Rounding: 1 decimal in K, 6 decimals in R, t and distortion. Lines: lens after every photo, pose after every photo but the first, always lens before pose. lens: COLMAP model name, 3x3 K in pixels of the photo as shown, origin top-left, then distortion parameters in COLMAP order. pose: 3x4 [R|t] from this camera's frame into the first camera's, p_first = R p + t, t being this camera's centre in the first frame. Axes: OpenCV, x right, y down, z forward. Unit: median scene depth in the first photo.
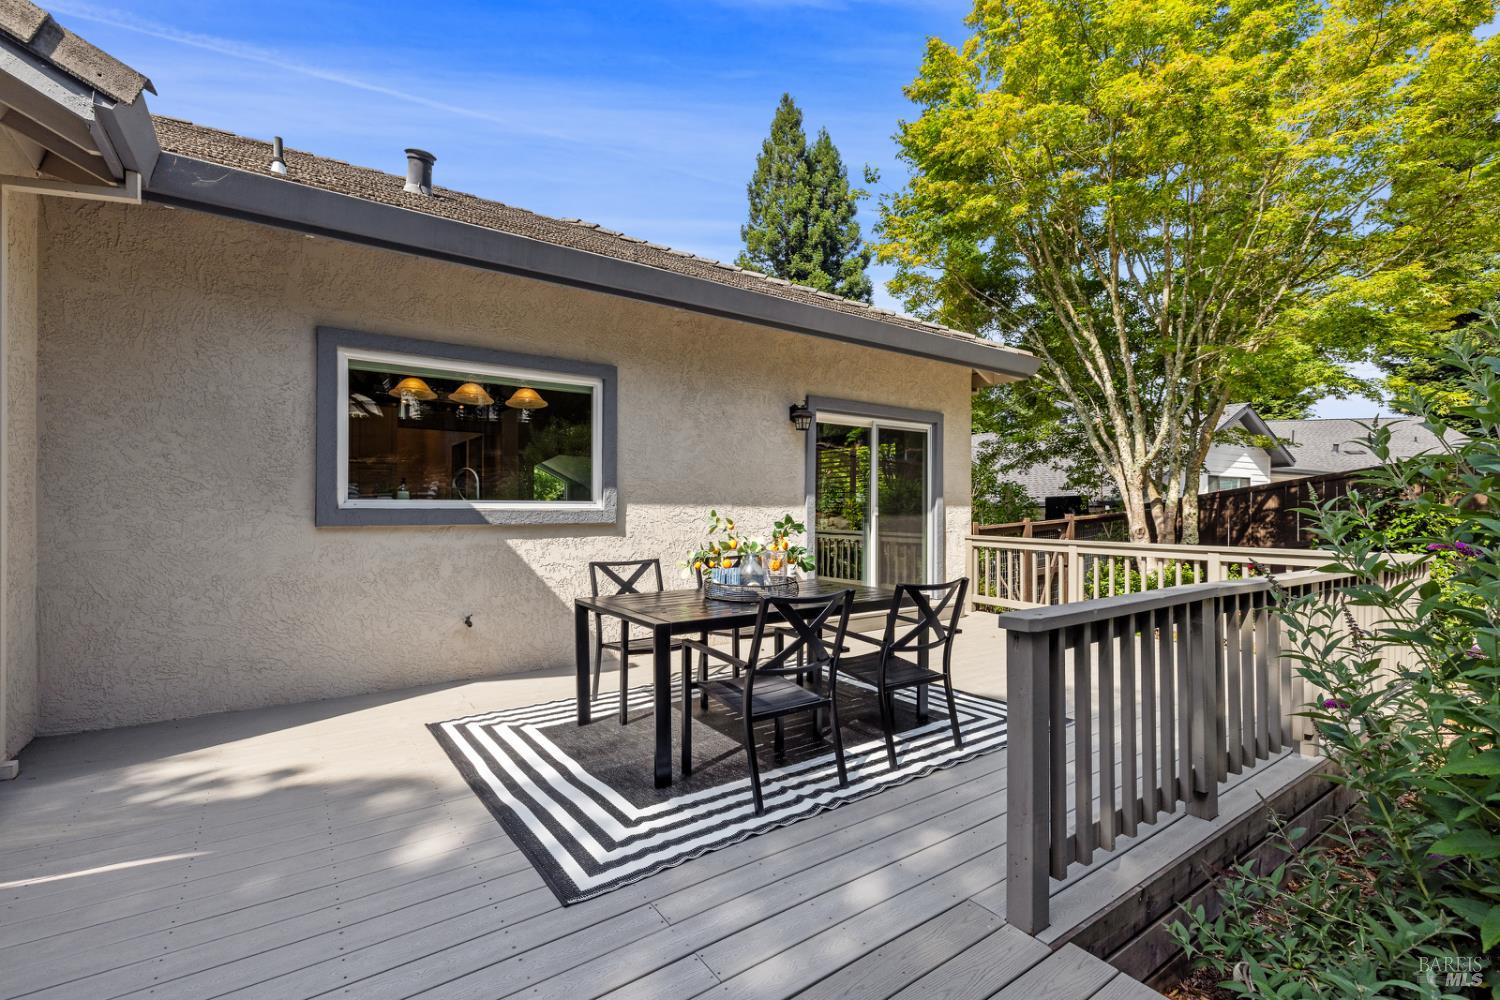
lens RADIAL K [[660.1, 0, 742.4], [0, 660.1, 506.6], [0, 0, 1]] dist [0.002465, 0.000215]
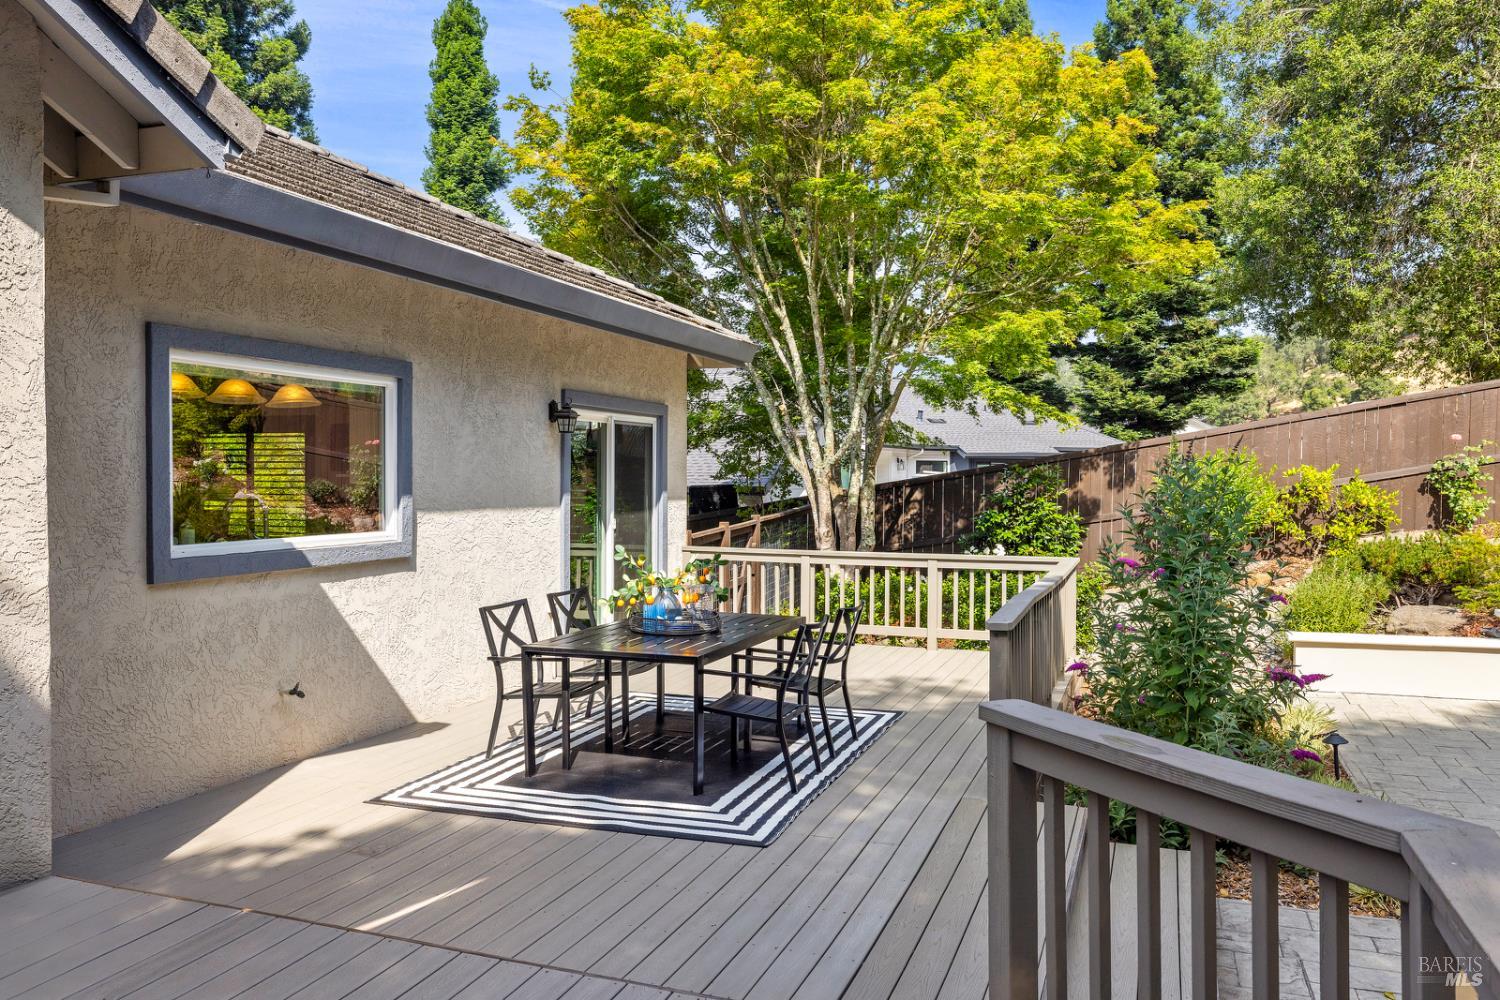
lens RADIAL K [[1147.4, 0, 747.8], [0, 1147.4, 504.5], [0, 0, 1]] dist [0.003800, 0.004816]
pose [[0.816457, -0.014317, 0.577228, -0.519760], [-0.003484, 0.999552, 0.029720, -0.064087], [-0.577395, -0.026276, 0.816042, -0.298213]]
